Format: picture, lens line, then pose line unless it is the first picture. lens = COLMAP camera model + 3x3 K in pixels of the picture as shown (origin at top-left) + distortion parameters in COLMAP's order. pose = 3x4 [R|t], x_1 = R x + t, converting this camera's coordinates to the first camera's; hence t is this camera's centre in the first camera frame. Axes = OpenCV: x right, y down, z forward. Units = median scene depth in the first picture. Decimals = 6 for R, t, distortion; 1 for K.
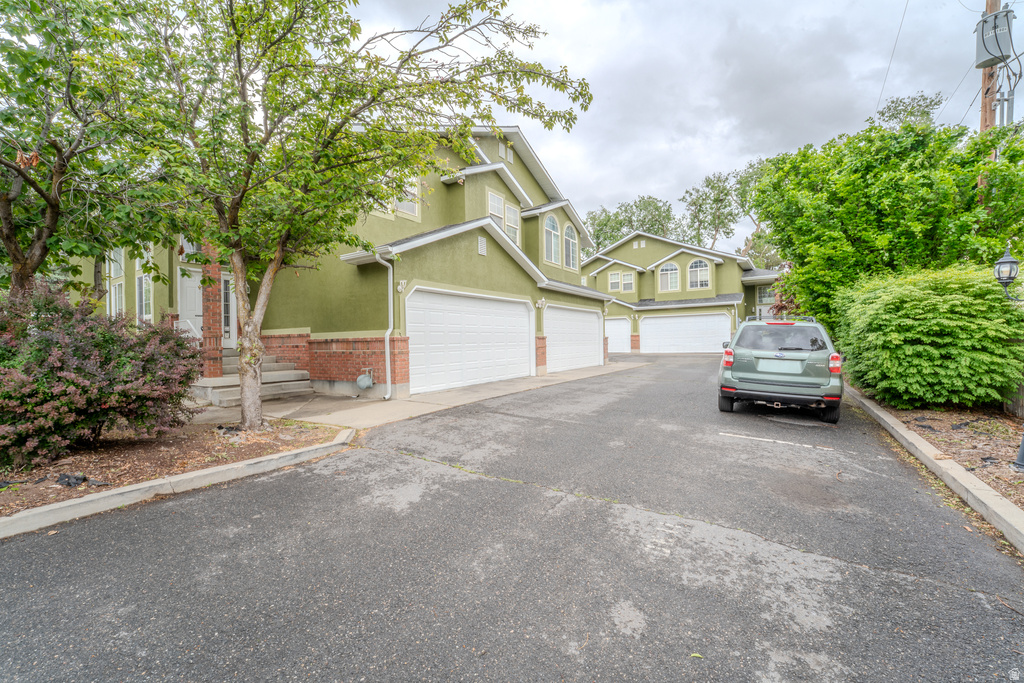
lens RADIAL K [[414.3, 0, 512.0], [0, 414.3, 341.5], [0, 0, 1]] dist [-0.030617, 0.004590]
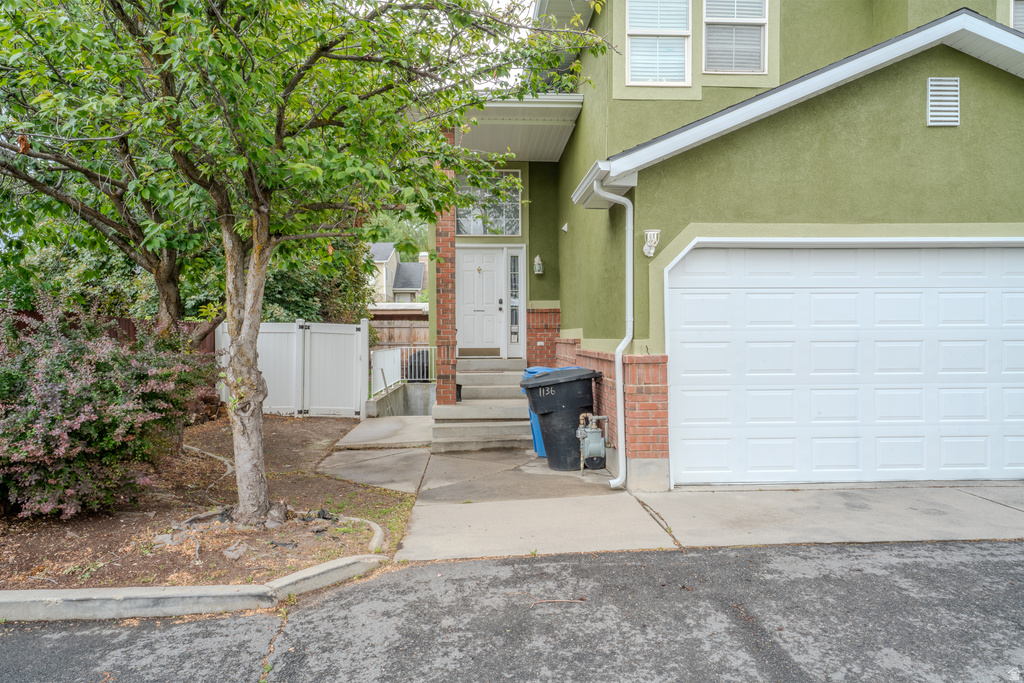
lens RADIAL K [[664.0, 0, 512.0], [0, 664.0, 341.5], [0, 0, 1]] dist [0.021706, 0.000759]
pose [[0.594313, 0.019868, -0.803988, 0.220184], [-0.005089, 0.999768, 0.020944, -0.039686], [0.804218, -0.008355, 0.594276, 0.428886]]
